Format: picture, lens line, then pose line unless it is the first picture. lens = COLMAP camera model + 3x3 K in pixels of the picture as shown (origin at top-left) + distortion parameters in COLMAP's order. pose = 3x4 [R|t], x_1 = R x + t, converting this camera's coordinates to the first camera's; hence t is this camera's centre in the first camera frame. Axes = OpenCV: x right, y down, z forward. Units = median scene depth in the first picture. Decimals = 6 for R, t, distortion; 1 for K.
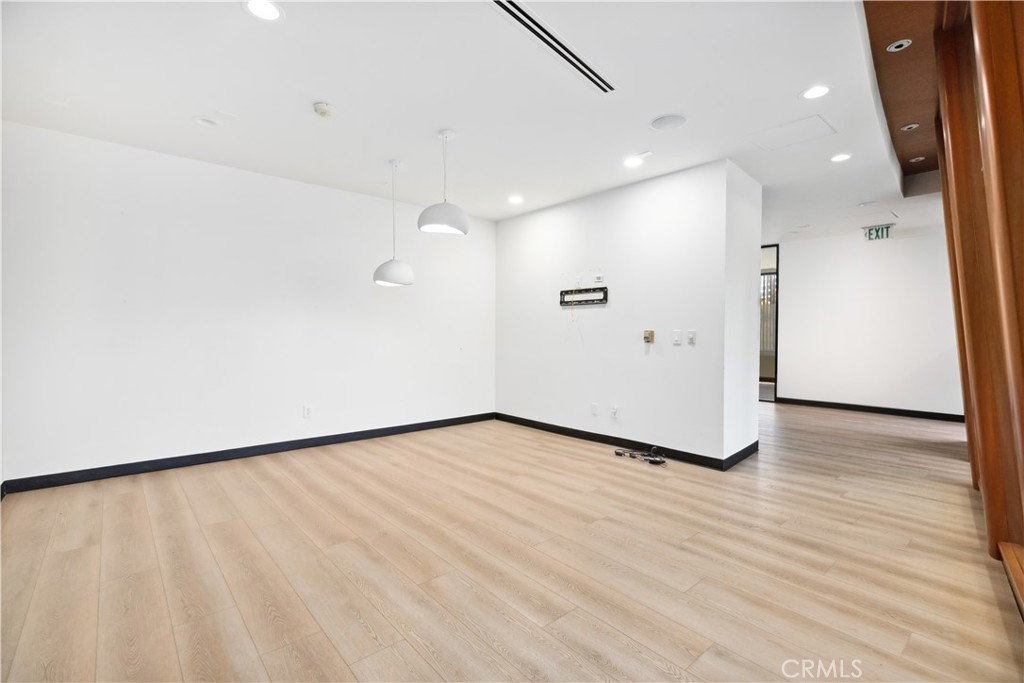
lens RADIAL K [[463.0, 0, 506.1], [0, 463.0, 336.5], [0, 0, 1]] dist [0.011906, 0.000008]
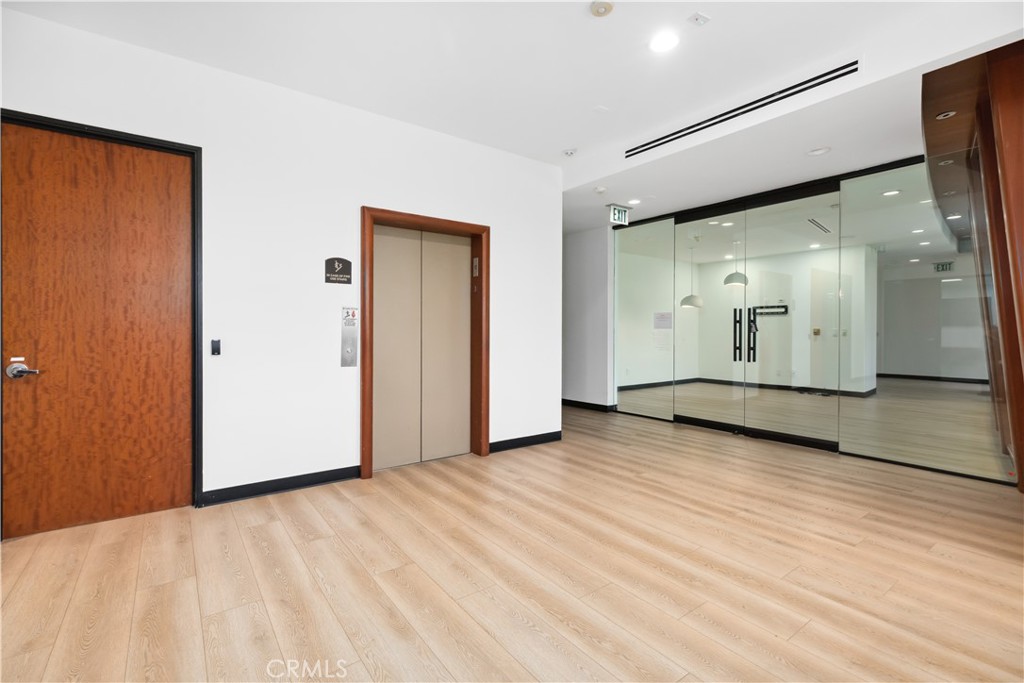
lens RADIAL K [[463.0, 0, 514.1], [0, 463.0, 334.2], [0, 0, 1]] dist [0.011906, 0.000008]
pose [[0.999654, -0.003367, -0.026077, -0.966086], [0.003298, 0.999991, -0.002687, 0.011401], [0.026086, 0.002600, 0.999656, -1.033778]]
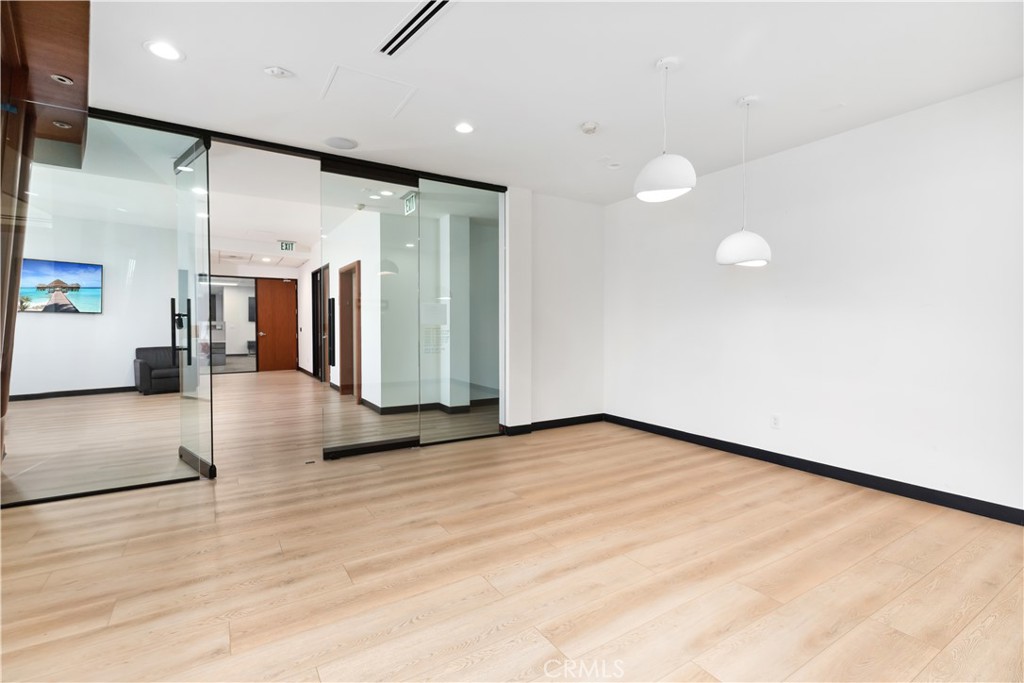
lens RADIAL K [[463.0, 0, 508.3], [0, 463.0, 337.1], [0, 0, 1]] dist [0.011906, 0.000008]
pose [[-0.138088, 0.019051, -0.990237, 0.552981], [-0.014162, 0.999675, 0.021207, -0.005302], [0.990319, 0.016952, -0.137774, 0.716736]]
